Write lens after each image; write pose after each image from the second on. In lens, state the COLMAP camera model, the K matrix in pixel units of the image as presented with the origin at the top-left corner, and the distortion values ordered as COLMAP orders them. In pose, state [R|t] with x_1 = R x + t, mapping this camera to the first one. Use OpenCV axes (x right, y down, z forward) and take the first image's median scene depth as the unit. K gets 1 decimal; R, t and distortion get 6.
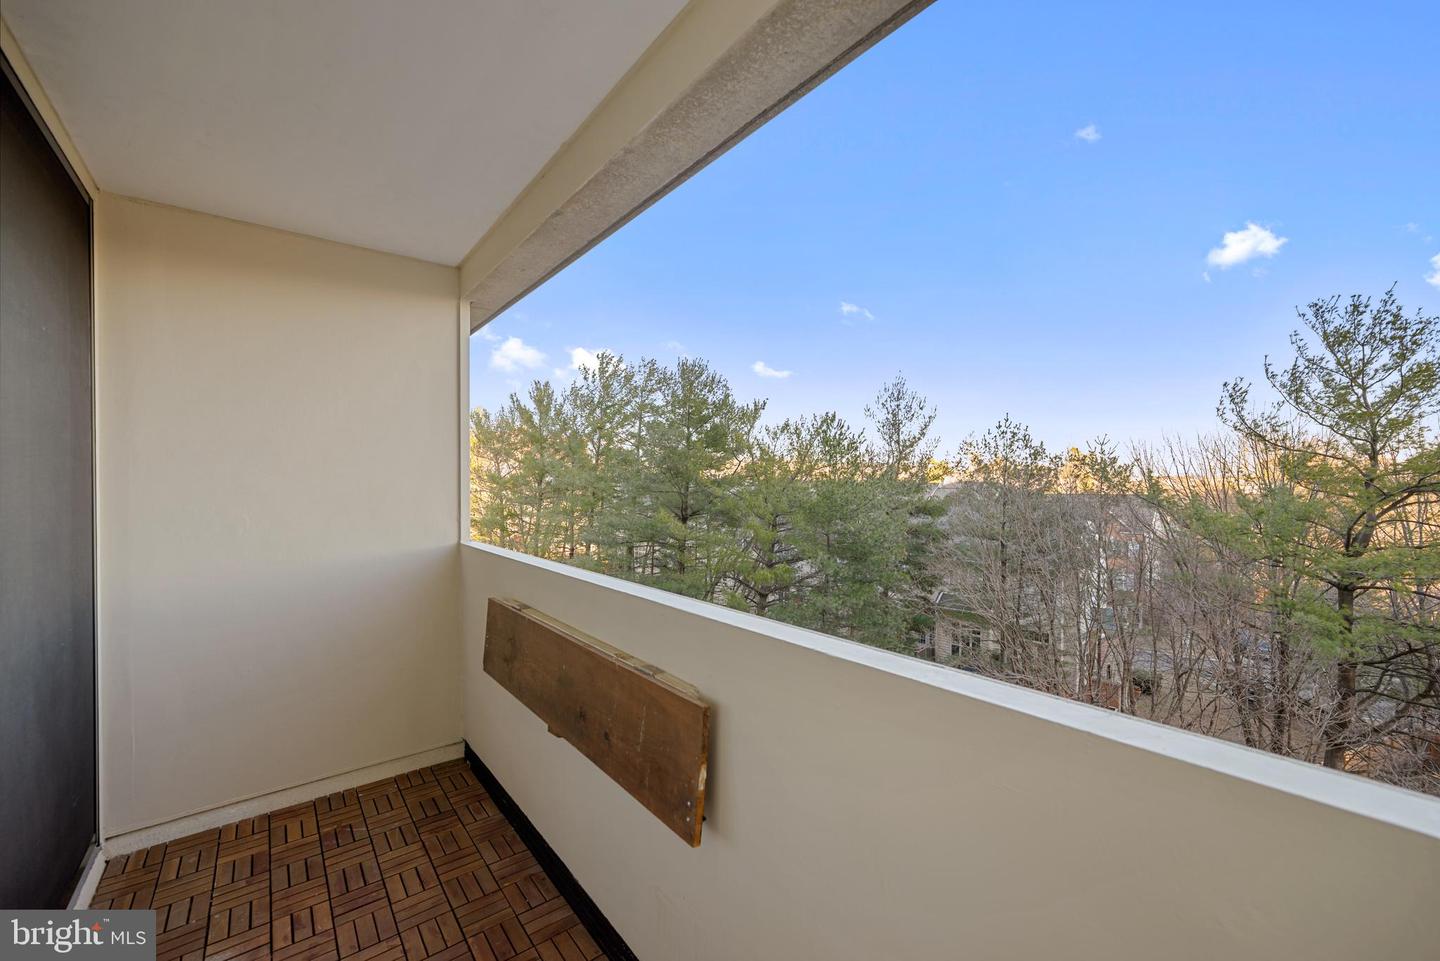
lens RADIAL K [[585.7, 0, 712.2], [0, 585.7, 479.1], [0, 0, 1]] dist [0.001247, 0.000243]
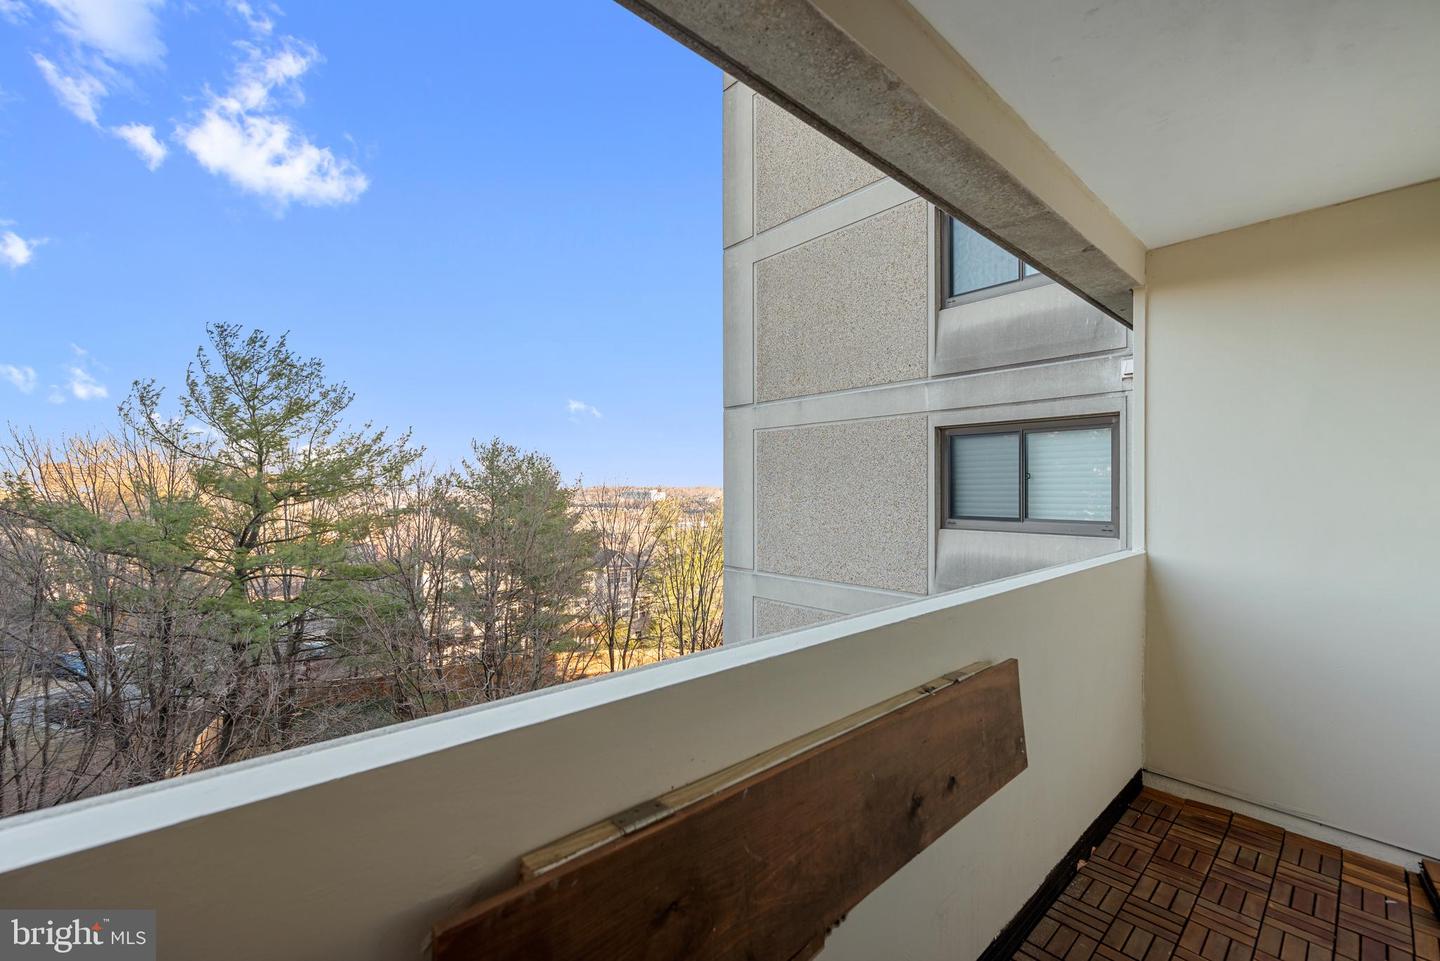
lens RADIAL K [[571.4, 0, 720.0], [0, 571.4, 480.5], [0, 0, 1]] dist [0.002020, 0.000441]
pose [[-0.064216, 0.021324, 0.997708, -0.095148], [-0.014056, 0.999653, -0.022270, 0.000919], [-0.997837, -0.015454, -0.063894, 0.134561]]
